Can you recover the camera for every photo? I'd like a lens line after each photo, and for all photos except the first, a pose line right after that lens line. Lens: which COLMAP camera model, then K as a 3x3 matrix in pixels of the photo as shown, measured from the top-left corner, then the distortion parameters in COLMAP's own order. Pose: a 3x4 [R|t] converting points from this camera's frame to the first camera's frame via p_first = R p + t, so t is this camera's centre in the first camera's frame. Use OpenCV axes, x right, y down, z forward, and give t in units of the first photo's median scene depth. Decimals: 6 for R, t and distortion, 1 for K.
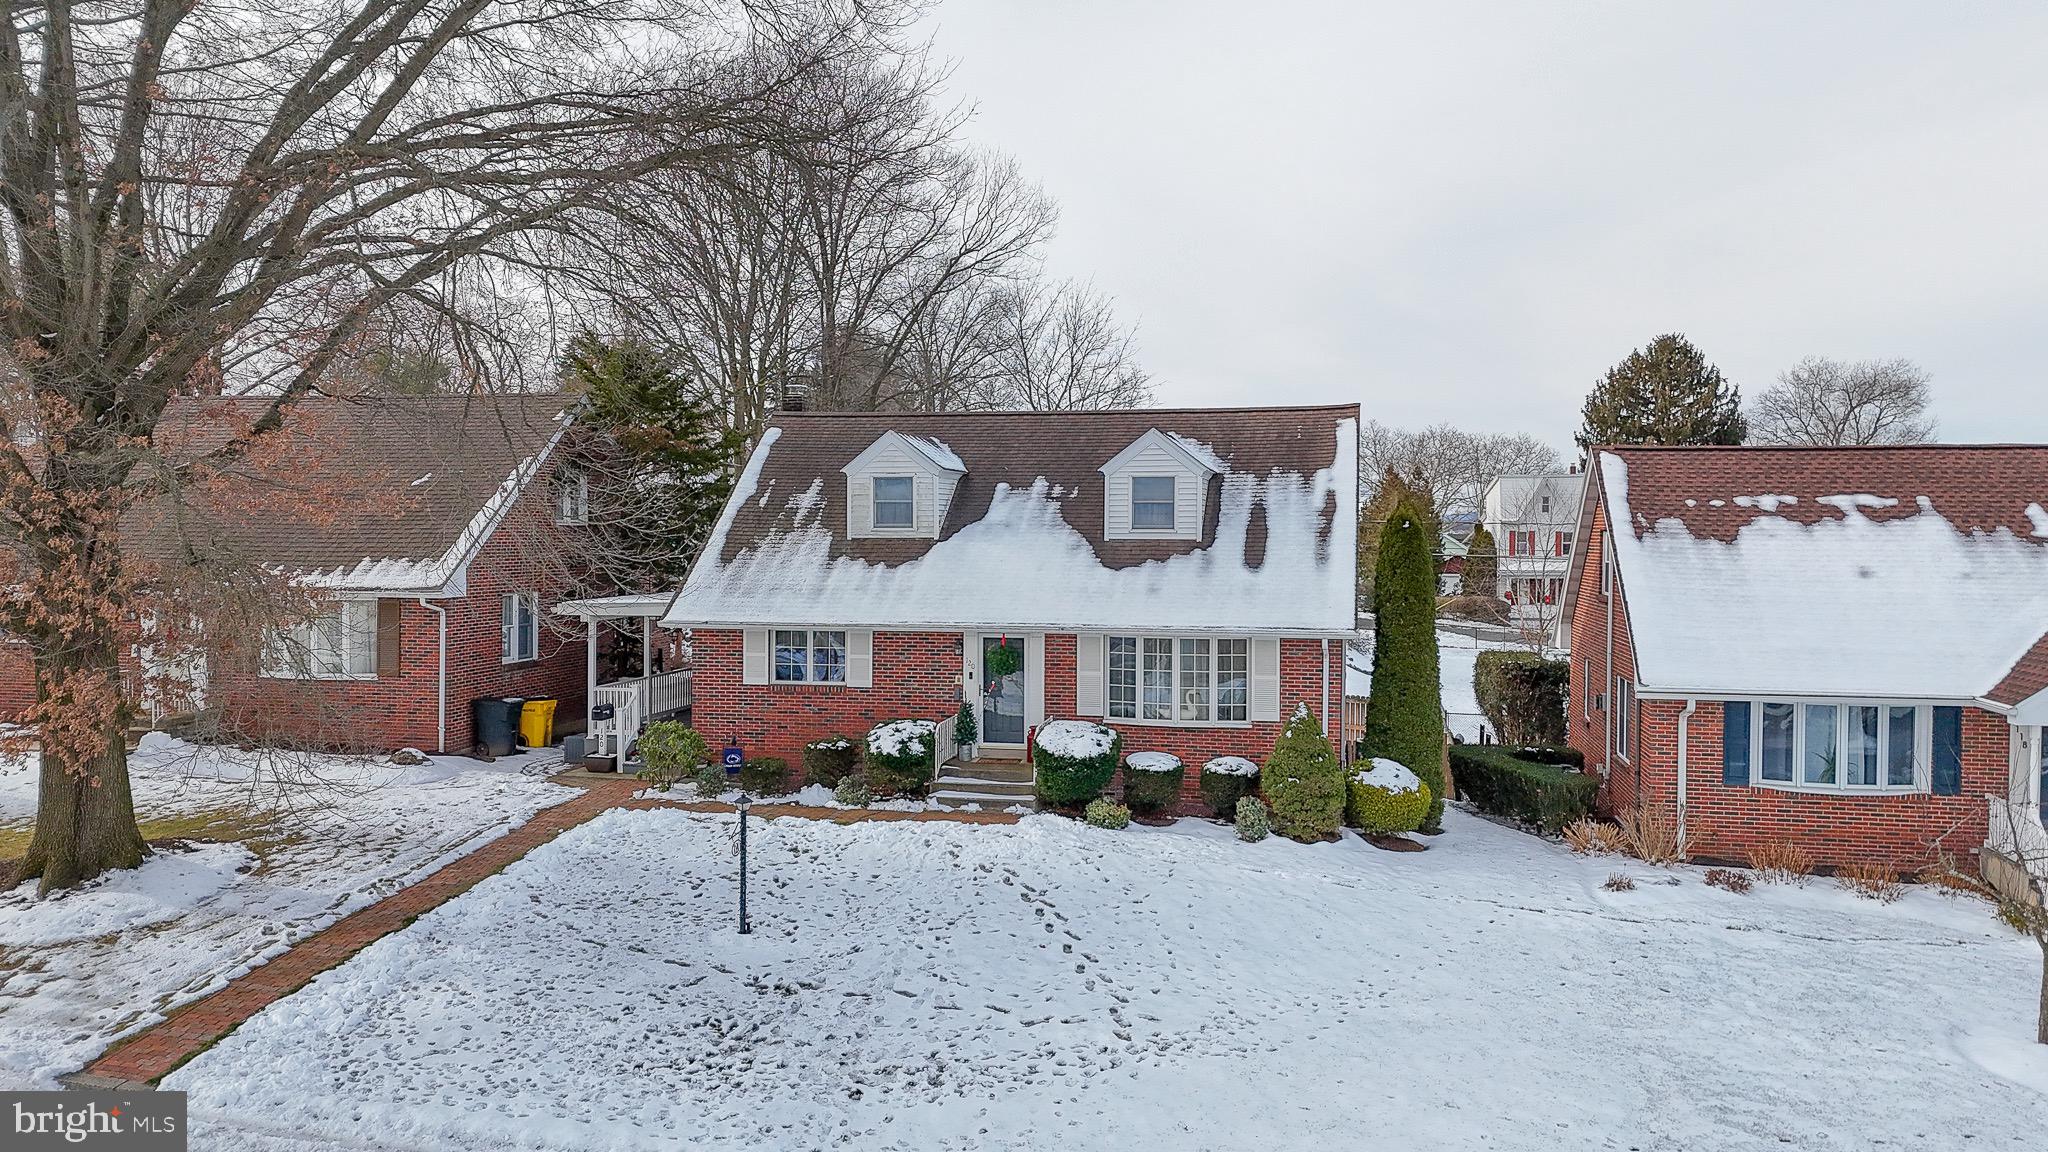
lens RADIAL K [[1538.0, 0, 1025.7], [0, 1538.0, 553.9], [0, 0, 1]] dist [0.102404, -0.095501]
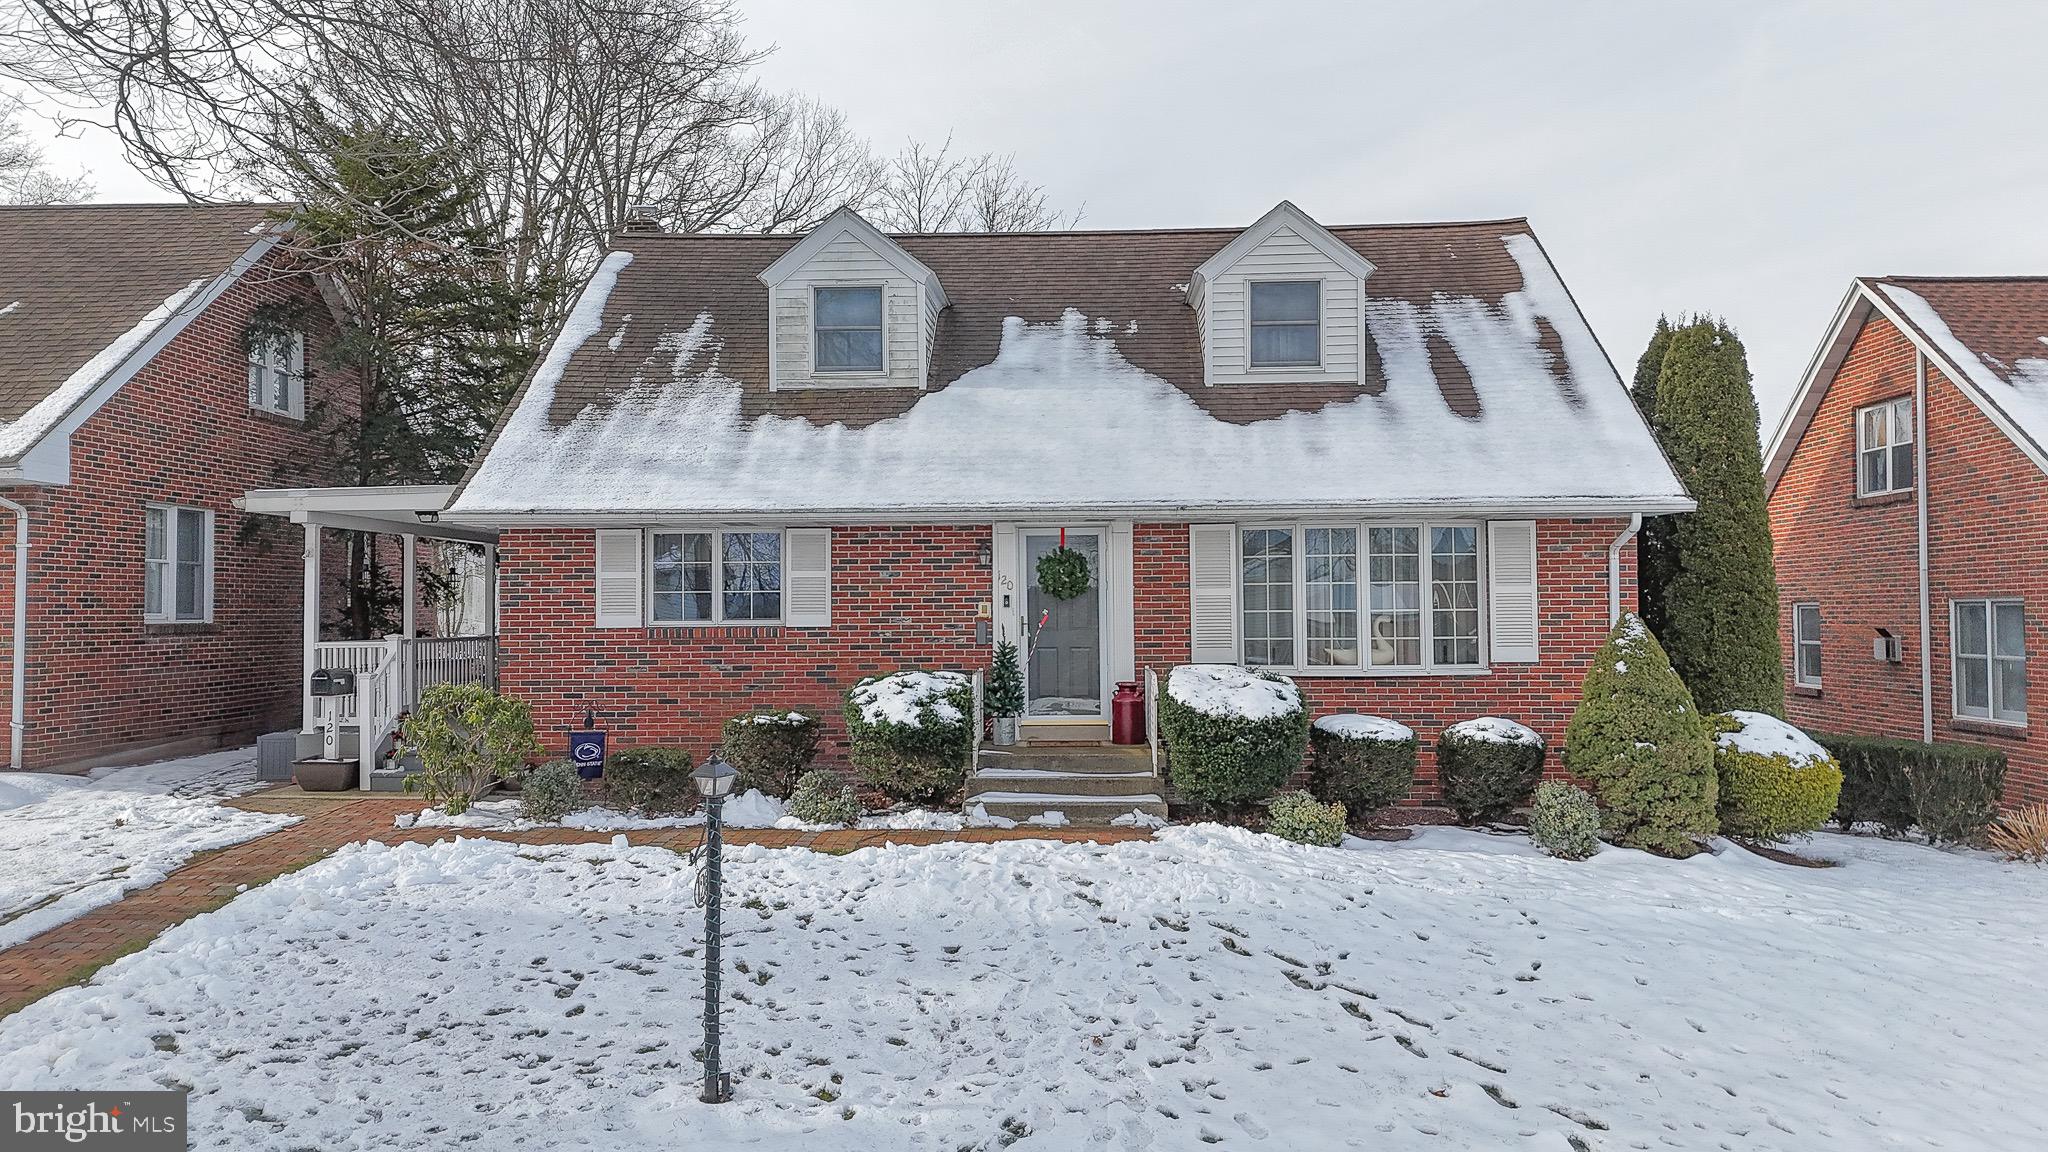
lens RADIAL K [[1496.8, 0, 1024.0], [0, 1496.8, 576.0], [0, 0, 1]] dist [0.086186, -0.078258]
pose [[0.985677, -0.005842, 0.168544, -0.126717], [0.012732, 0.999125, -0.039829, 0.093686], [-0.168164, 0.041404, 0.984889, 0.445490]]
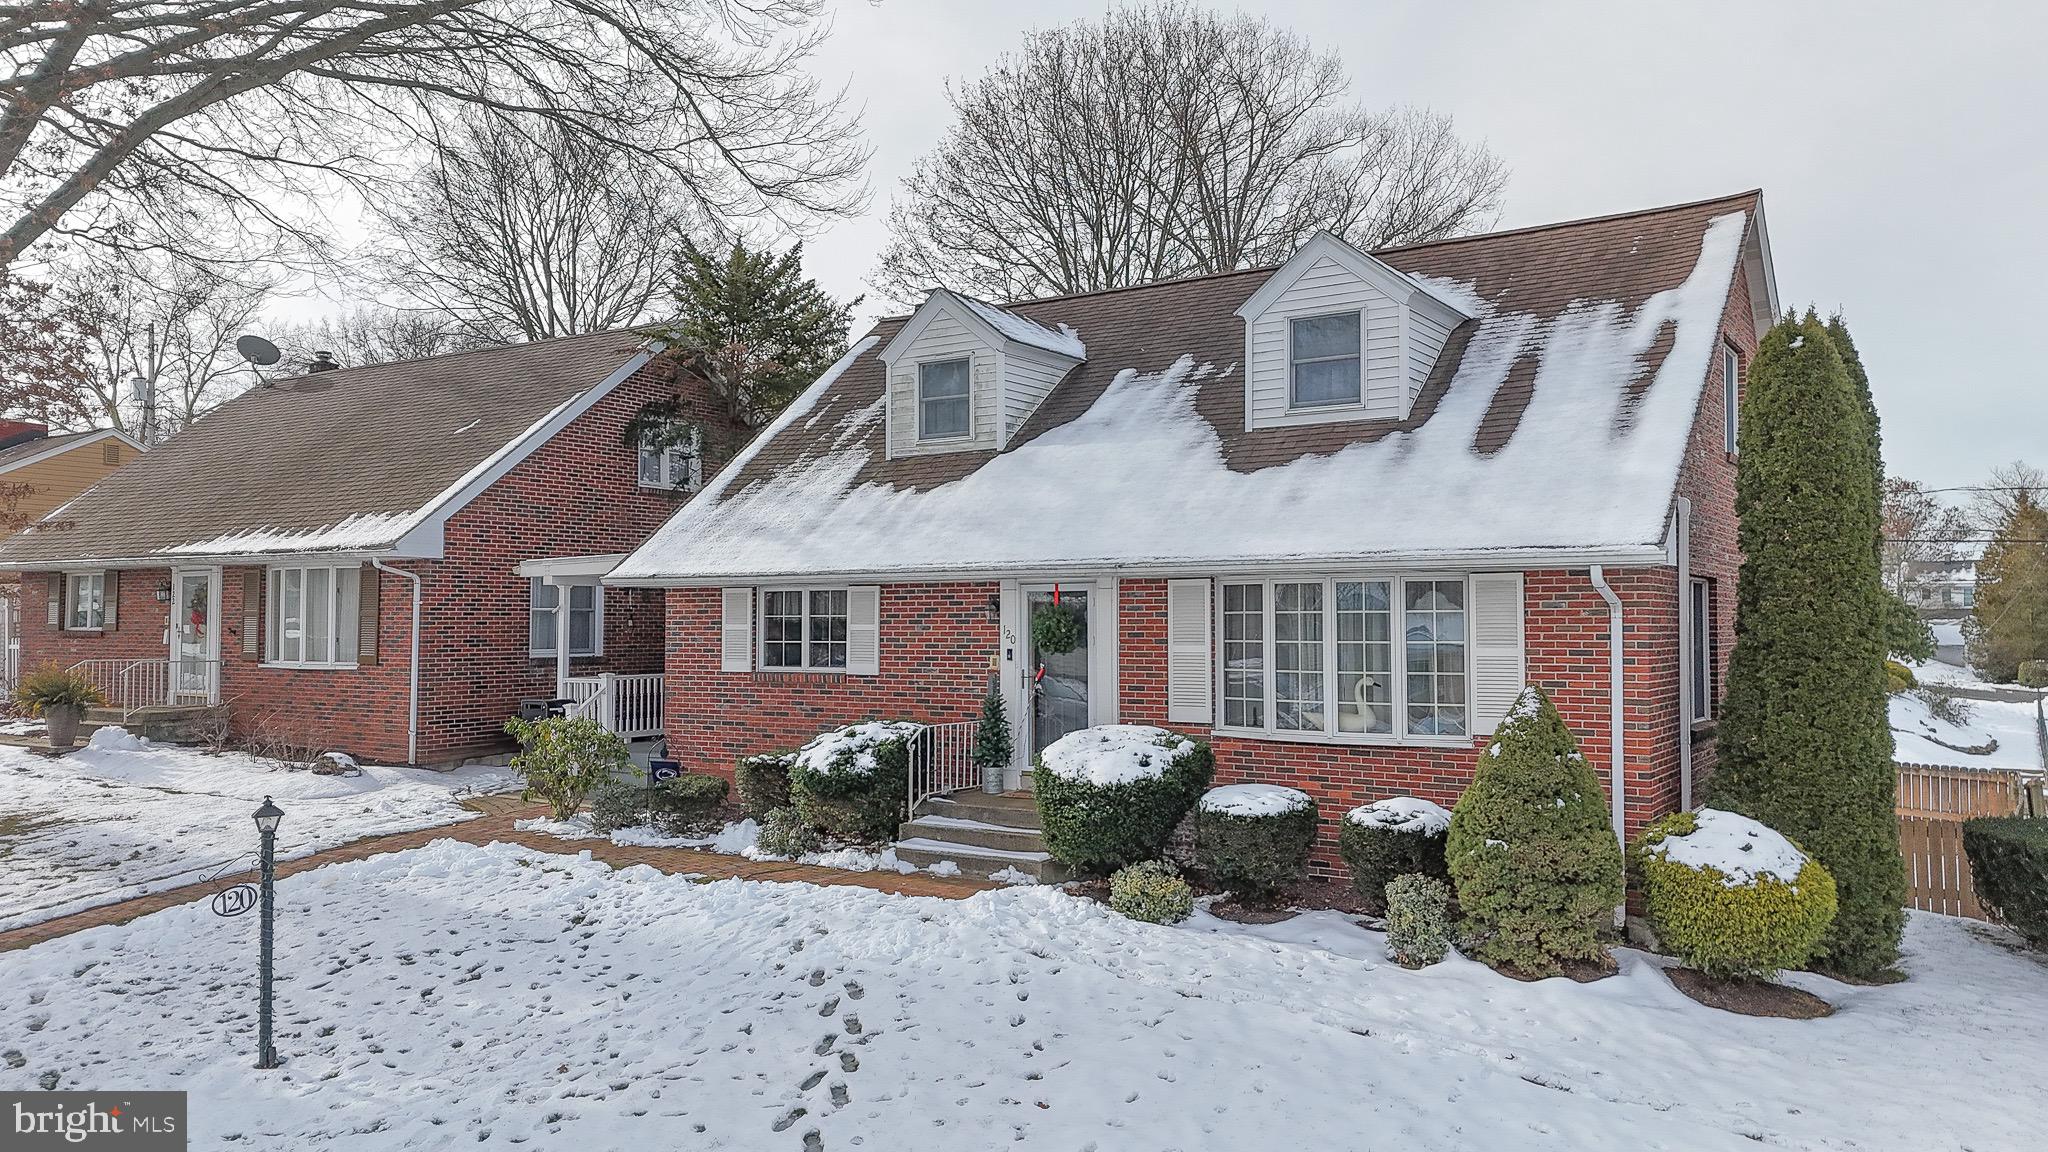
lens RADIAL K [[1496.8, 0, 1024.0], [0, 1496.8, 576.0], [0, 0, 1]] dist [0.086186, -0.078258]
pose [[0.932510, -0.016215, -0.360780, 0.186850], [-0.000912, 0.998883, -0.047251, 0.077095], [0.361143, 0.044391, 0.931453, 0.454667]]
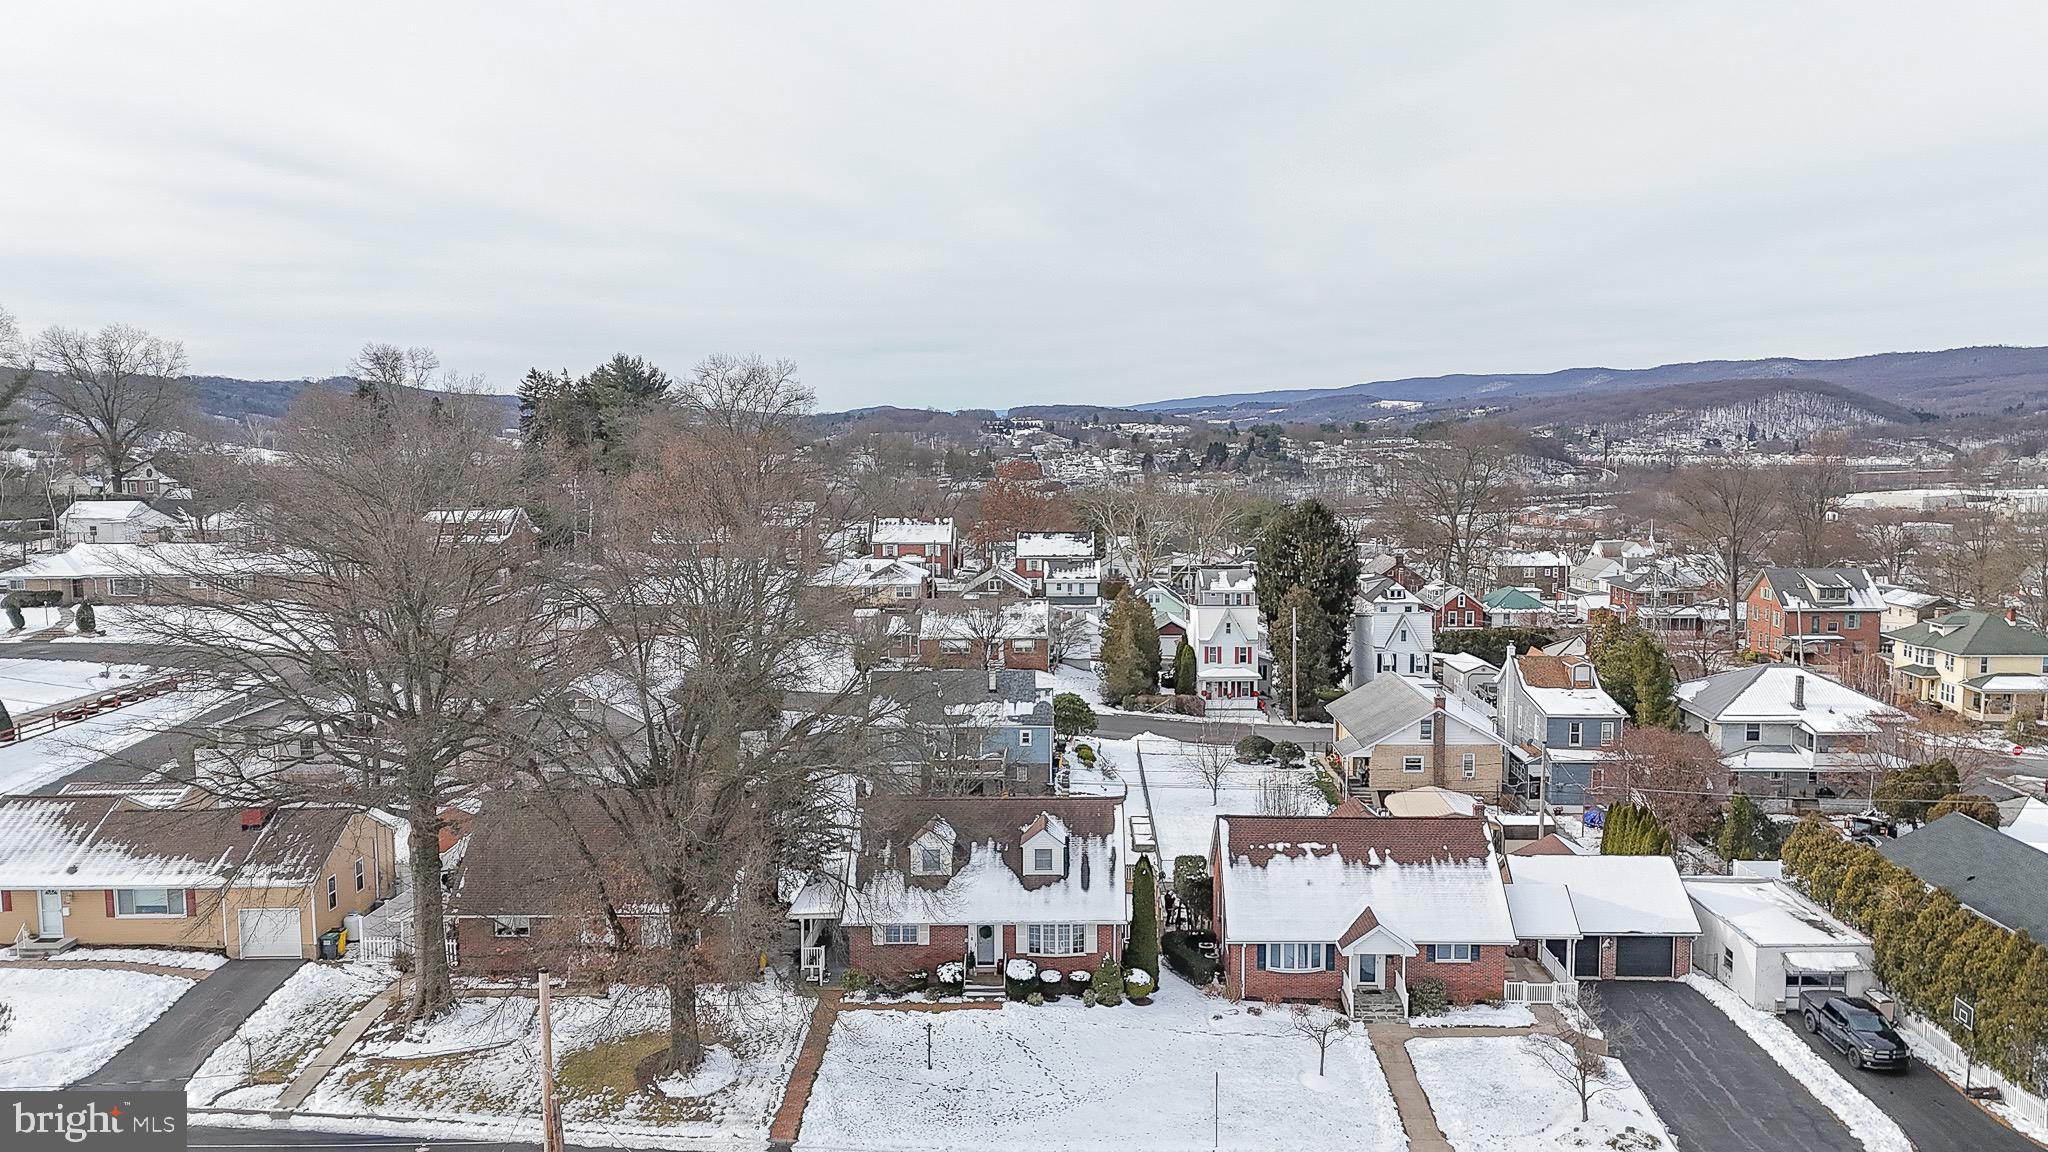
lens RADIAL K [[1646.9, 0, 1073.5], [0, 1646.9, 572.8], [0, 0, 1]] dist [0.093417, -0.003636]
pose [[0.978177, -0.024437, 0.206331, -0.410217], [0.008242, 0.996841, 0.078988, -0.713484], [-0.207609, -0.075564, 0.975289, -1.564522]]
